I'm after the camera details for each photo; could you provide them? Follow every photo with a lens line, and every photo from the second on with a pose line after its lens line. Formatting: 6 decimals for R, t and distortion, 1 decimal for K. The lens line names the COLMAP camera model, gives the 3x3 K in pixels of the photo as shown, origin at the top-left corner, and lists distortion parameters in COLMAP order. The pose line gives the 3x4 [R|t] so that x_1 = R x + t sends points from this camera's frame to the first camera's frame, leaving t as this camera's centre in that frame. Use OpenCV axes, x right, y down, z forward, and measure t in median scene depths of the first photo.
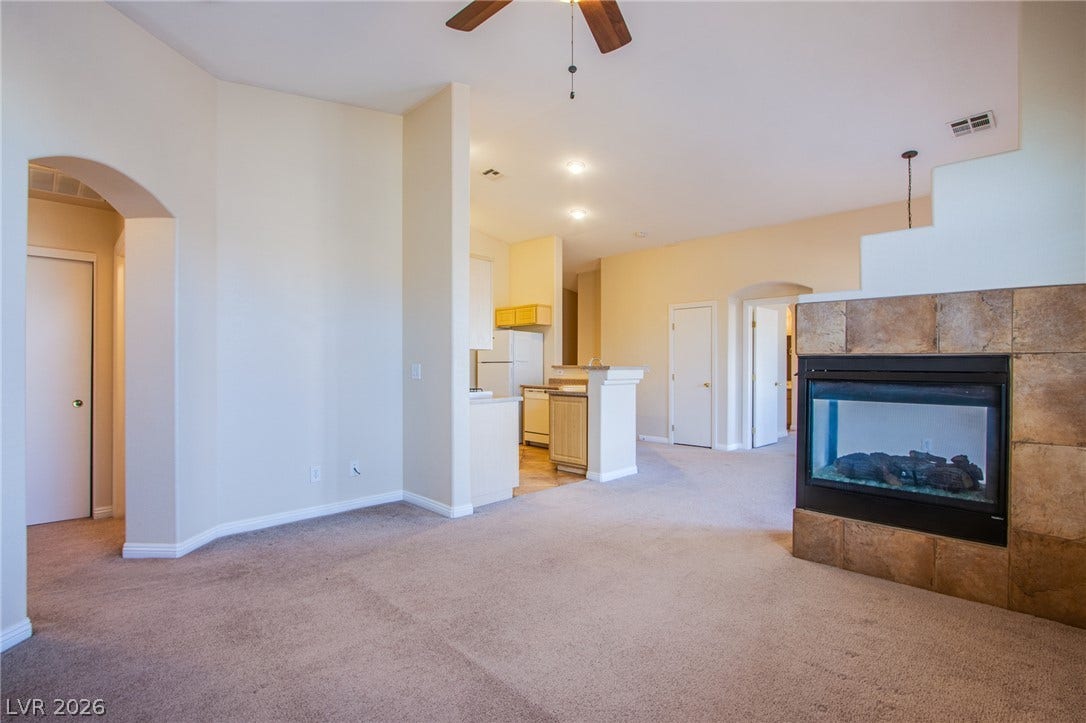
lens RADIAL K [[509.9, 0, 543.0], [0, 509.9, 361.5], [0, 0, 1]] dist [-0.014602, 0.000273]
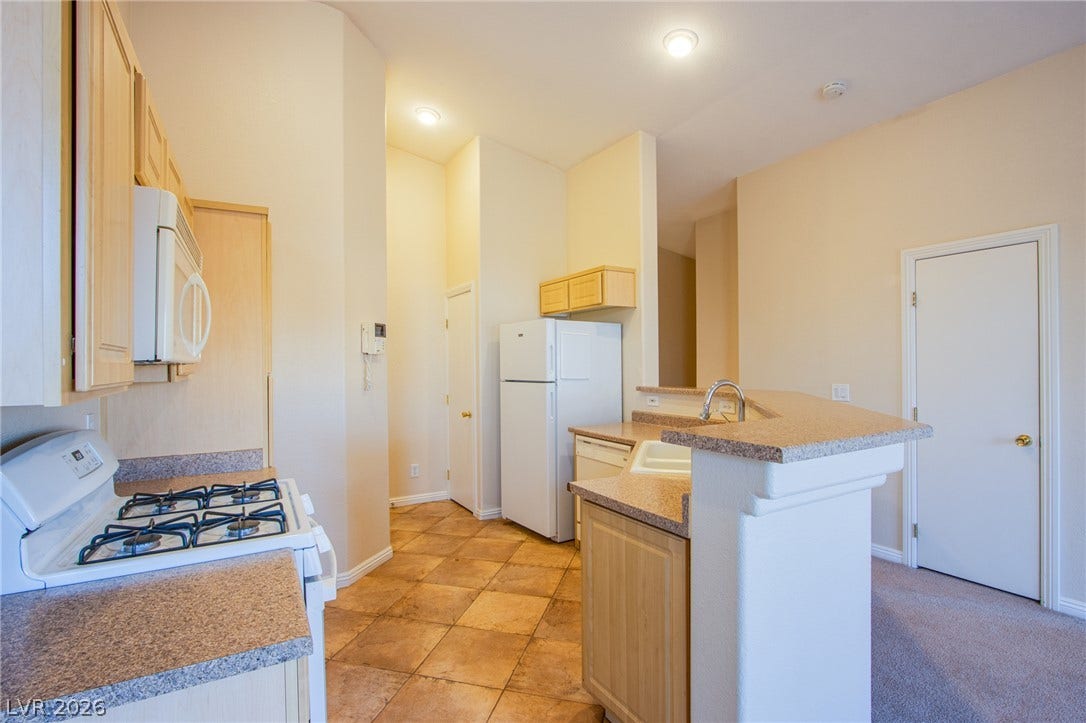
lens RADIAL K [[509.9, 0, 543.0], [0, 509.9, 361.5], [0, 0, 1]] dist [-0.014602, 0.000273]
pose [[0.967621, -0.011207, -0.252157, 0.055197], [0.011963, 0.999927, 0.001463, -0.018823], [0.252123, -0.004433, 0.967685, 0.486131]]
